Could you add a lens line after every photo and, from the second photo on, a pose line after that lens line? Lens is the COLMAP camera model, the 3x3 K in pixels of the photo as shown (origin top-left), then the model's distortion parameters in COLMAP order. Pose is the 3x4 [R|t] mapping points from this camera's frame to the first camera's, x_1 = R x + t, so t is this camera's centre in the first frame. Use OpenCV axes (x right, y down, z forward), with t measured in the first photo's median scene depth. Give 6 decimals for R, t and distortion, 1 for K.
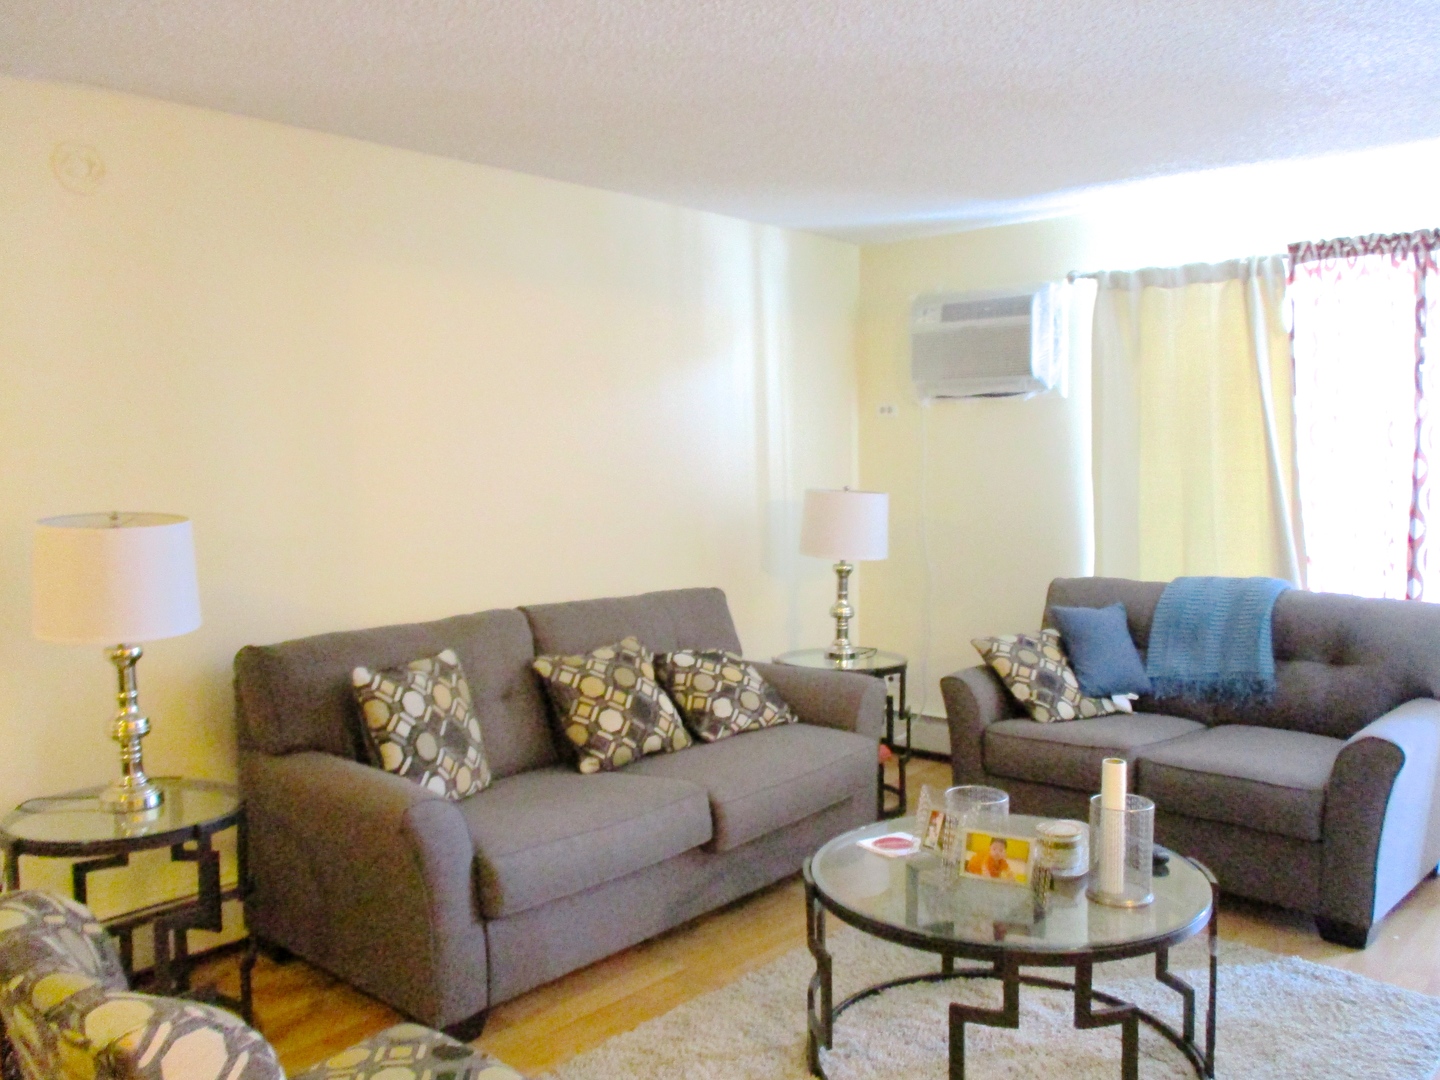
lens RADIAL K [[1230.2, 0, 725.4], [0, 1230.2, 534.4], [0, 0, 1]] dist [0.000024, 0.015095]
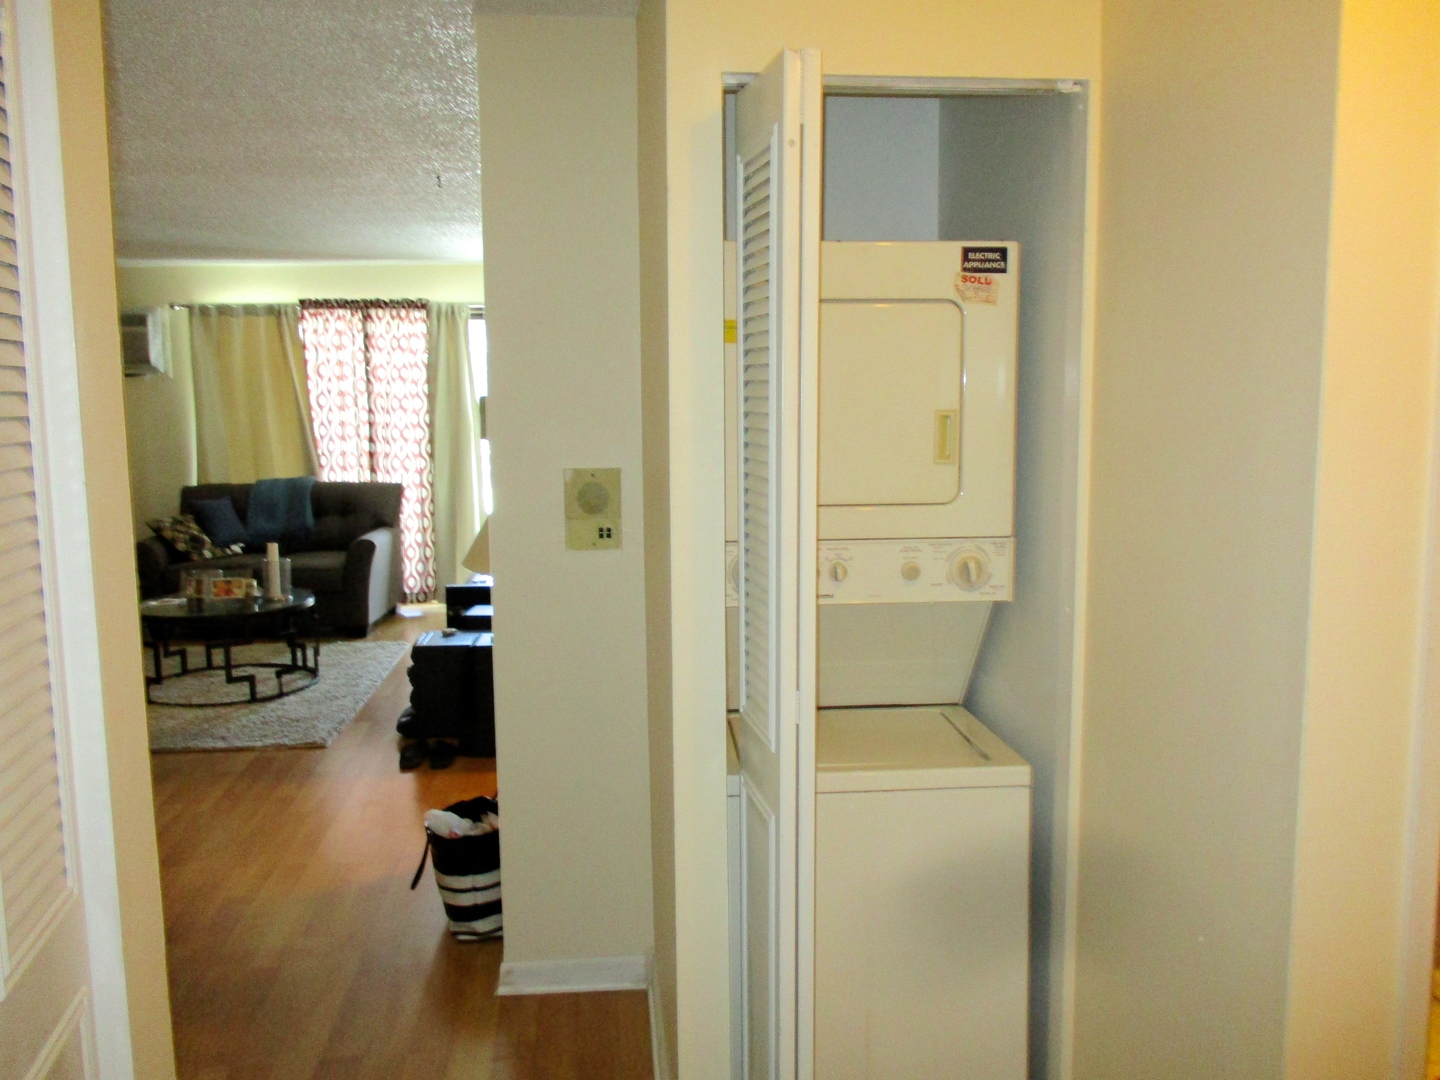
lens RADIAL K [[1230.2, 0, 722.3], [0, 1230.2, 538.0], [0, 0, 1]] dist [0.000024, 0.015095]
pose [[0.690744, -0.083099, 0.718308, -0.484364], [0.052694, 0.996518, 0.064613, 0.039536], [-0.721177, -0.006781, 0.692718, -0.780150]]
